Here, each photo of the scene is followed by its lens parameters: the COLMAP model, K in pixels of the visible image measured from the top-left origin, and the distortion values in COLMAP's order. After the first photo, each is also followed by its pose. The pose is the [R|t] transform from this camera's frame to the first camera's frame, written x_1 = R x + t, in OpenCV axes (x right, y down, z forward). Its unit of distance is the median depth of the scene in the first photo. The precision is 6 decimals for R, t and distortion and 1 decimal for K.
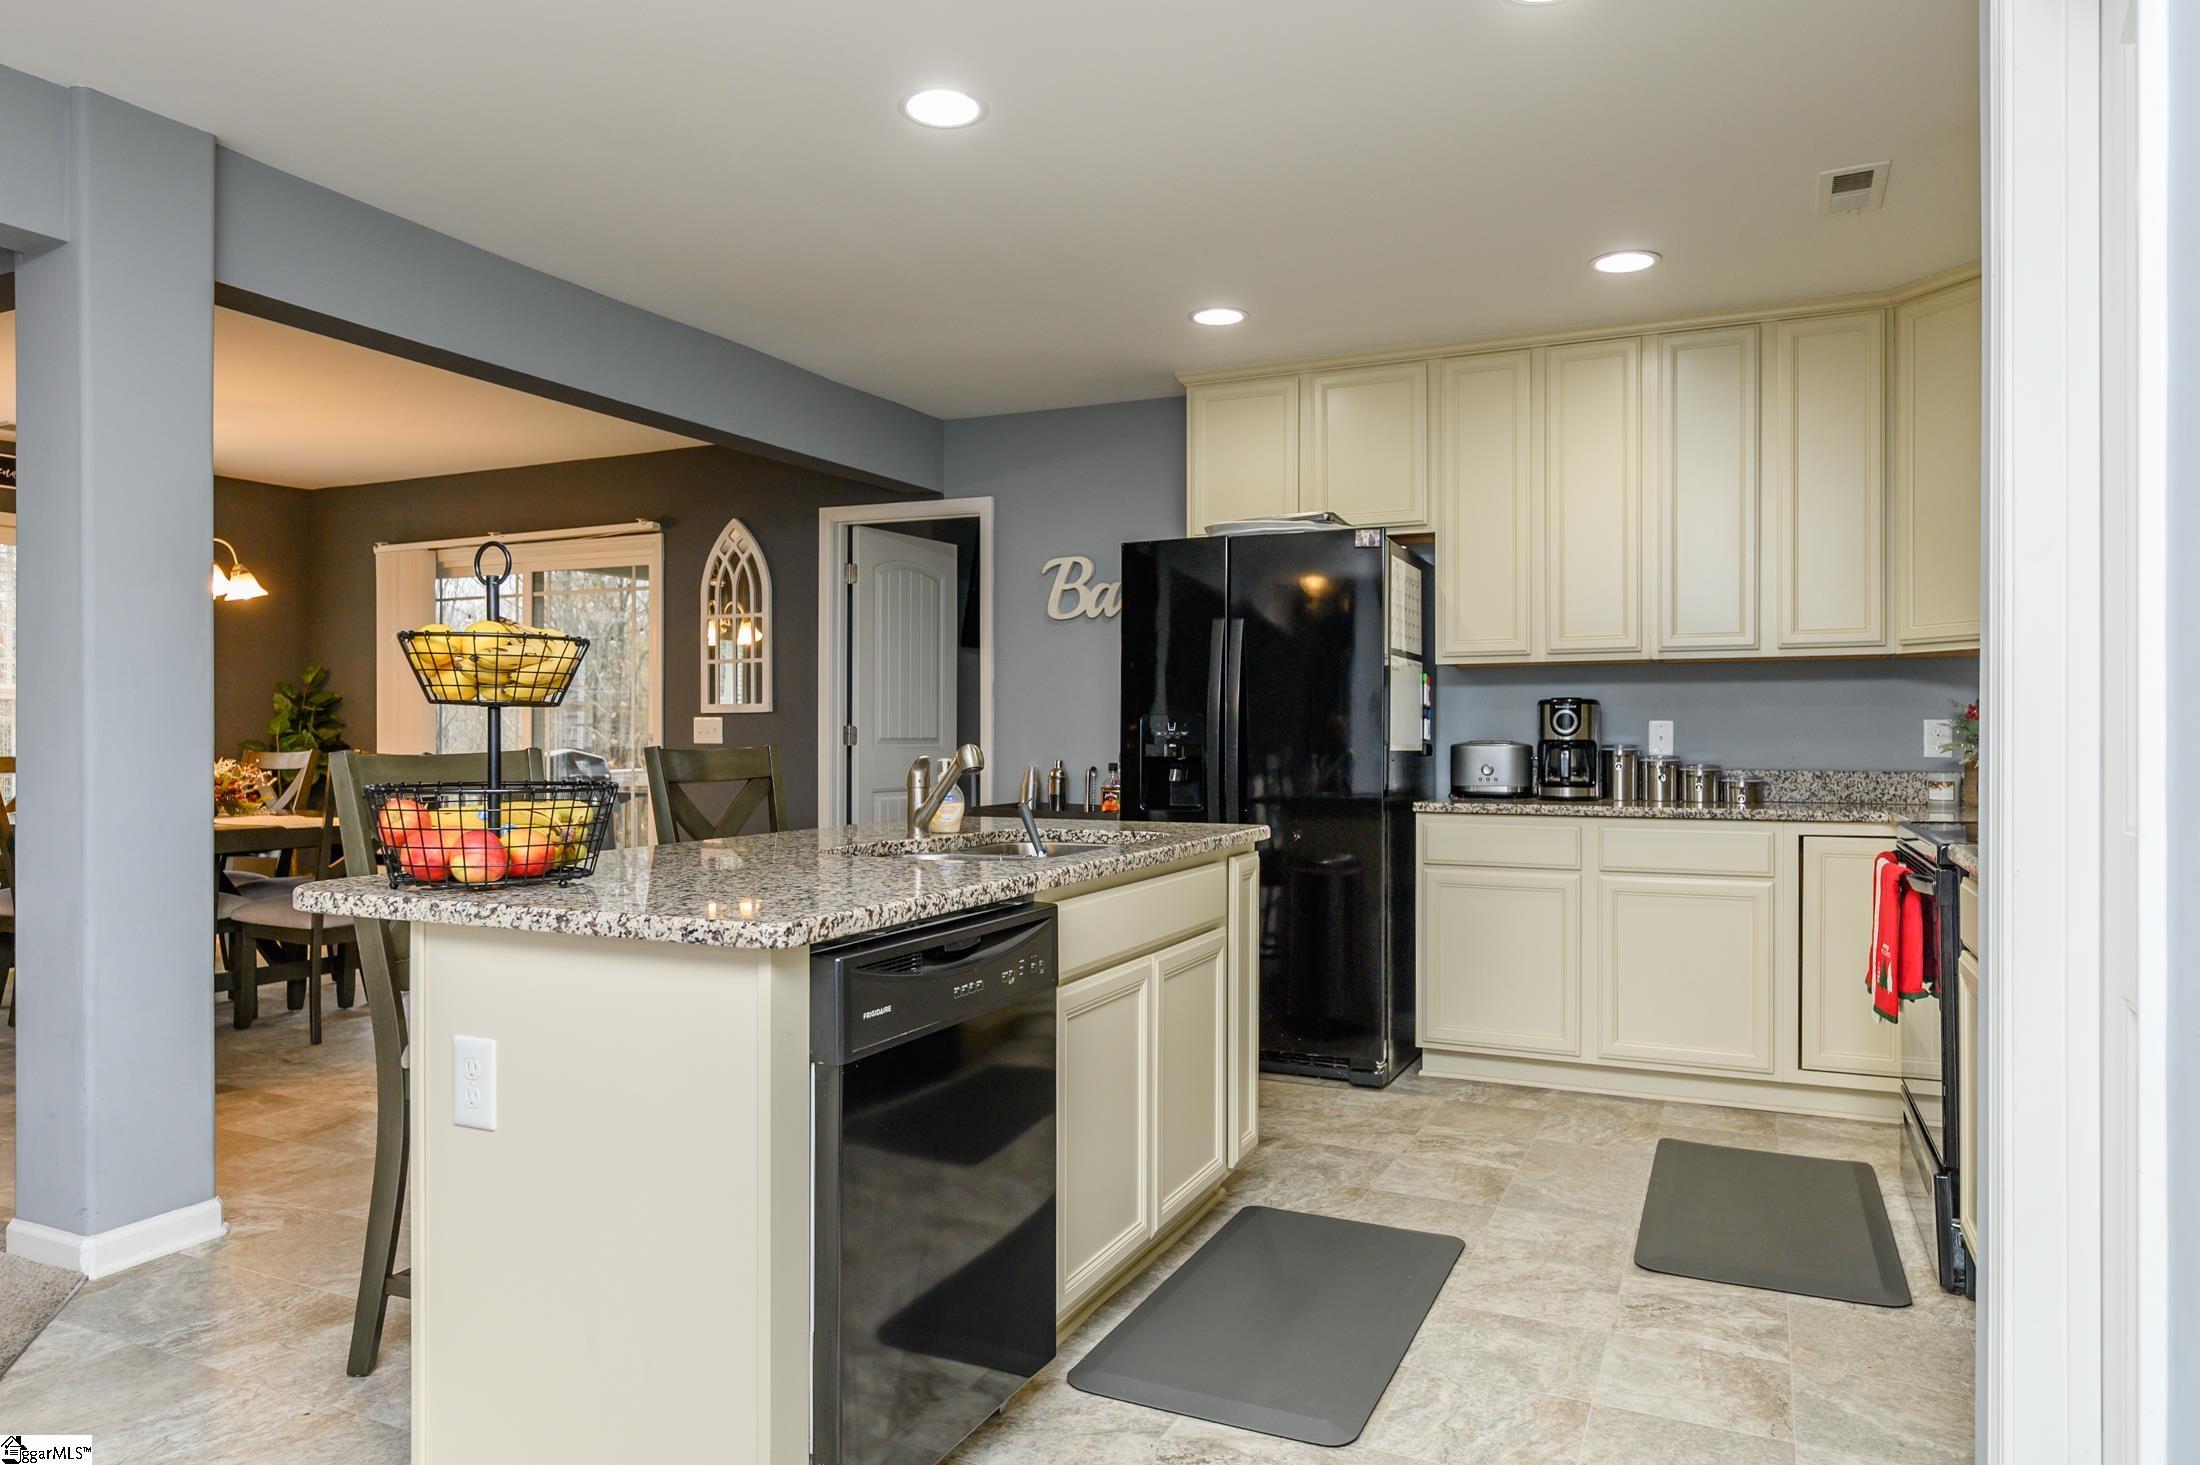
lens RADIAL K [[1324.4, 0, 1087.2], [0, 1324.4, 727.8], [0, 0, 1]] dist [-0.004947, -0.000796]
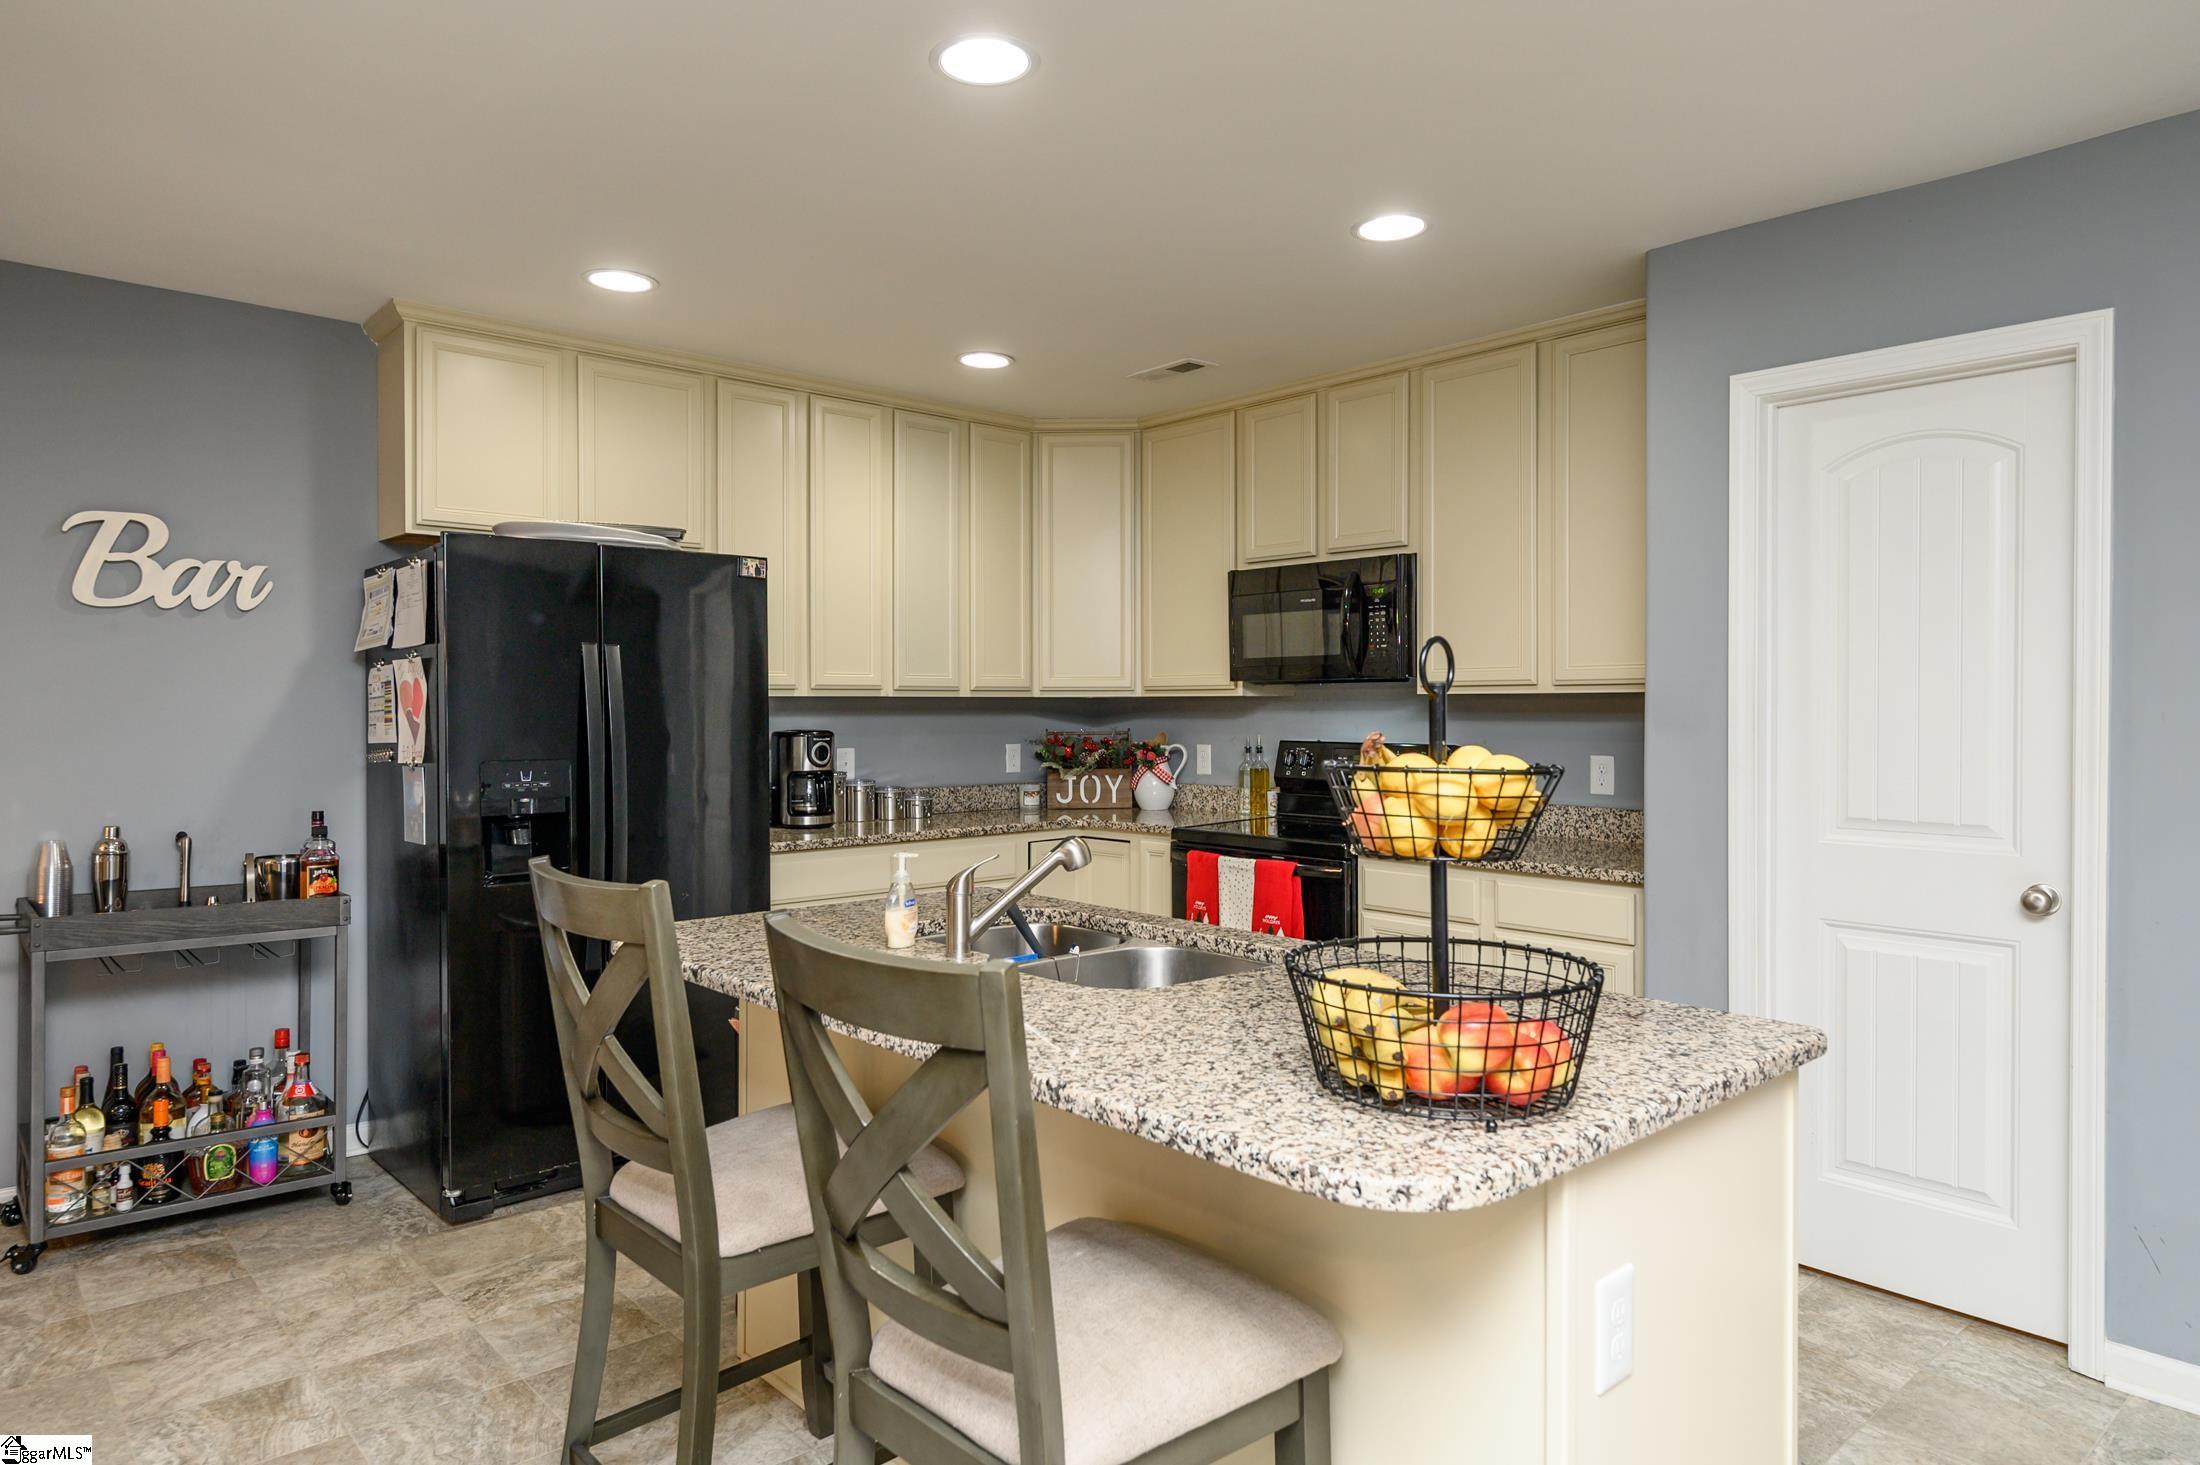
lens RADIAL K [[1324.4, 0, 1093.2], [0, 1324.4, 725.1], [0, 0, 1]] dist [-0.004947, -0.000796]
pose [[0.388062, -0.010917, 0.921569, -0.385979], [0.001366, 0.999936, 0.011270, -0.028499], [-0.921632, -0.003114, 0.388052, 0.280430]]
